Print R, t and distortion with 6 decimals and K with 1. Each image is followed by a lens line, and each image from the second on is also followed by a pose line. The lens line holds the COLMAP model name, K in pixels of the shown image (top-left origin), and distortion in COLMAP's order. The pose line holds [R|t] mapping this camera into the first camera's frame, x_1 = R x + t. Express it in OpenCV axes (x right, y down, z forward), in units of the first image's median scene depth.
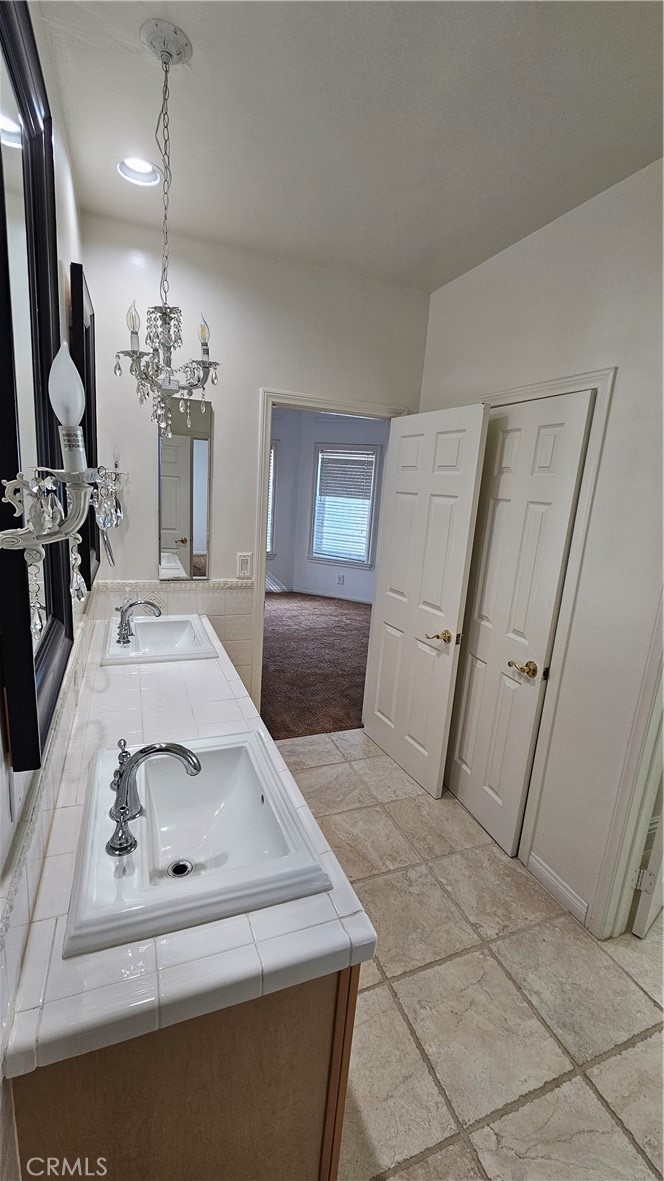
lens RADIAL K [[482.6, 0, 330.5], [0, 482.6, 585.7], [0, 0, 1]] dist [-0.001202, 0.000761]
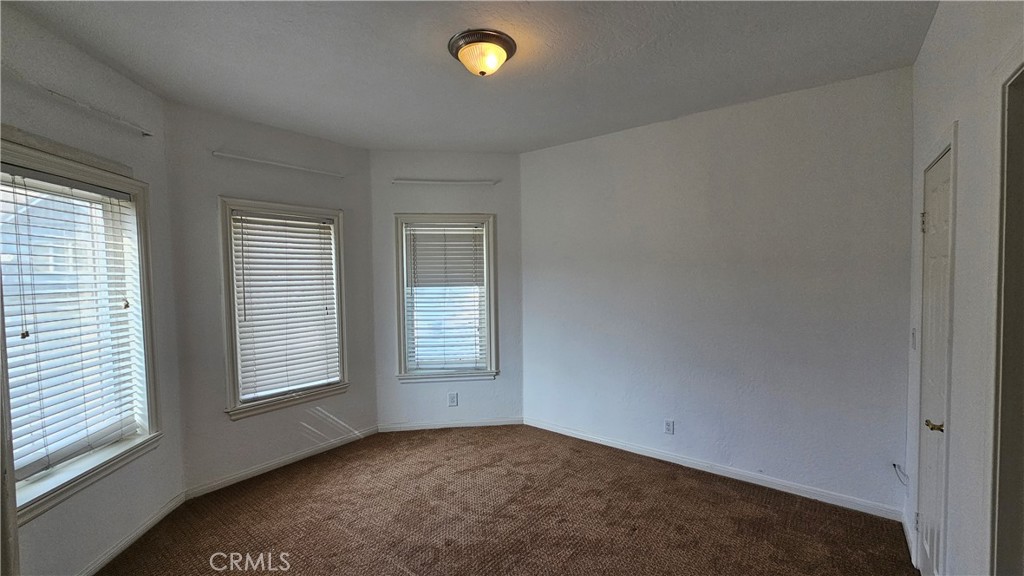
lens RADIAL K [[418.4, 0, 515.1], [0, 418.4, 292.5], [0, 0, 1]] dist [-0.001202, 0.000761]
pose [[0.860133, -0.101360, 0.499896, -0.596717], [0.176819, 0.978537, -0.105829, -0.266266], [-0.478440, 0.179418, 0.859595, 1.248512]]
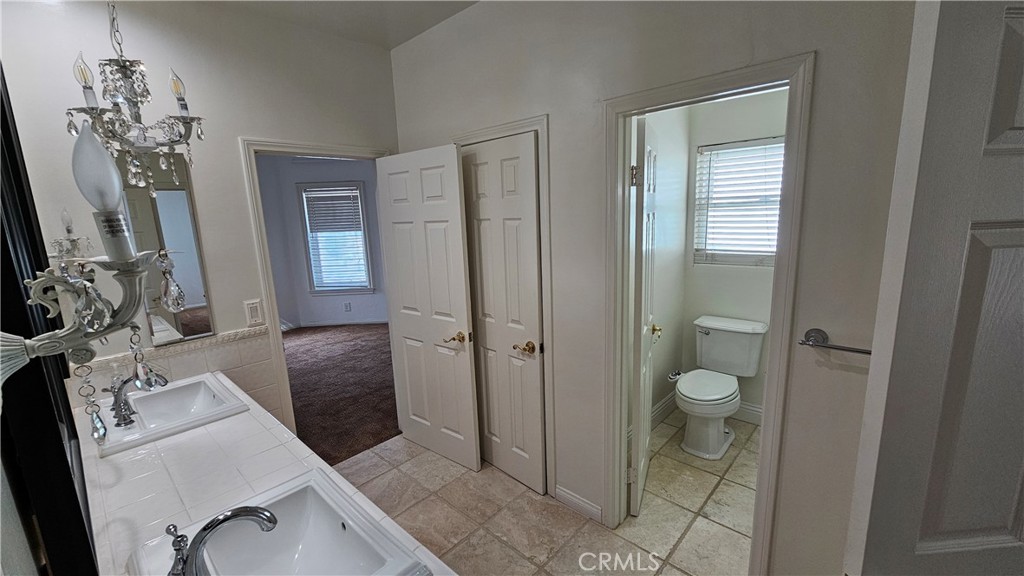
lens RADIAL K [[418.4, 0, 509.2], [0, 418.4, 291.2], [0, 0, 1]] dist [-0.001202, 0.000761]
pose [[0.901762, -0.181369, 0.392341, -0.041850], [0.186215, 0.982164, 0.026030, -0.012332], [-0.390064, 0.049587, 0.919452, -0.008789]]
